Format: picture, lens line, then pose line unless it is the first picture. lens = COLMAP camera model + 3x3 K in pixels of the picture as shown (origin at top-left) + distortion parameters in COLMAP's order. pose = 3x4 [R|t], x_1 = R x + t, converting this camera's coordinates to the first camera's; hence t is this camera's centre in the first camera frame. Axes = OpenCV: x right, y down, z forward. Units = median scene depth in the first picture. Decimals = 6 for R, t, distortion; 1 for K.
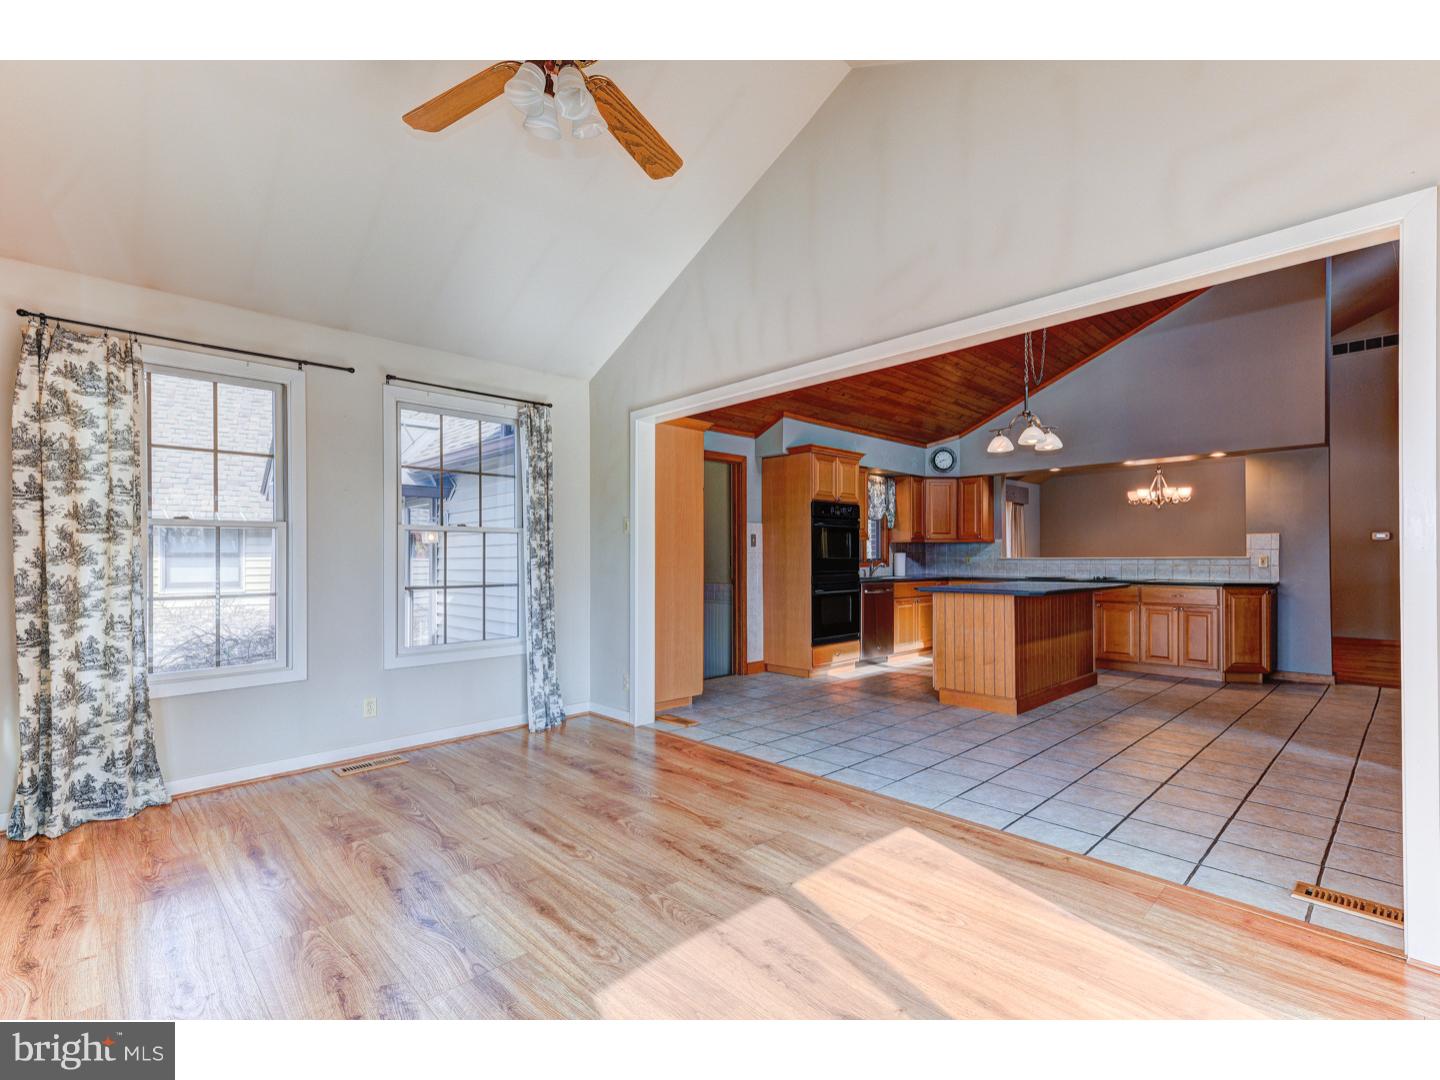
lens RADIAL K [[659.2, 0, 709.0], [0, 659.2, 548.9], [0, 0, 1]] dist [-0.001249, -0.000850]
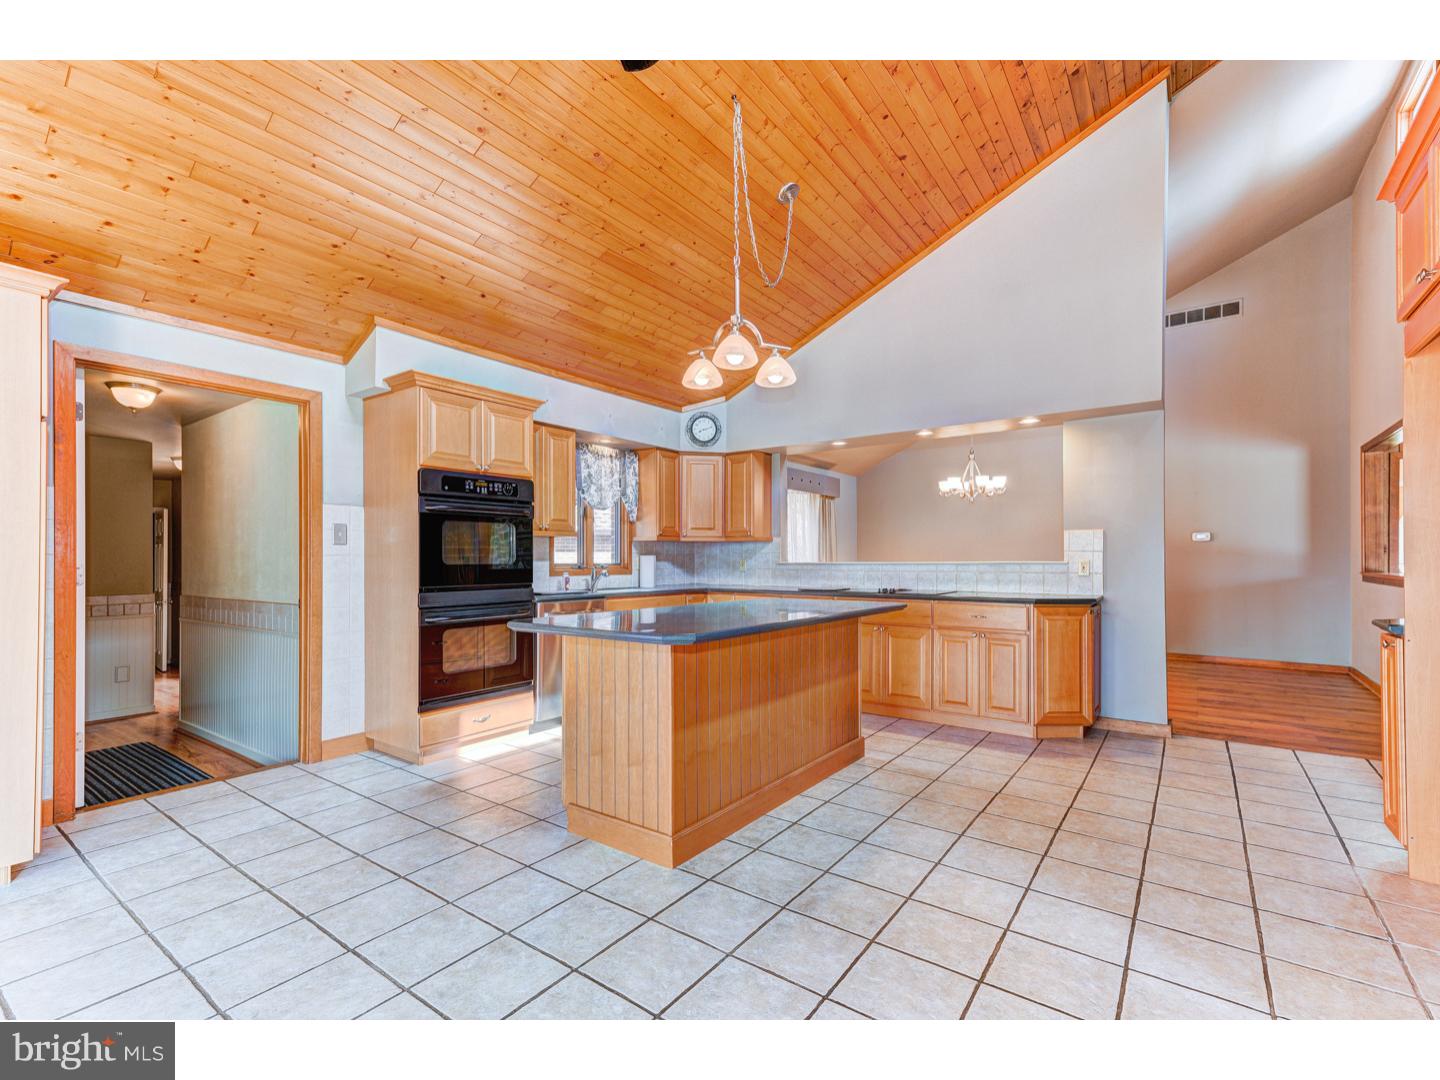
lens RADIAL K [[650.1, 0, 727.8], [0, 650.1, 549.6], [0, 0, 1]] dist [0.011369, 0.000424]
pose [[0.979678, 0.002934, 0.200554, 0.286724], [-0.002653, 0.999995, -0.001673, 0.000827], [-0.200558, 0.001107, 0.979681, 0.342966]]
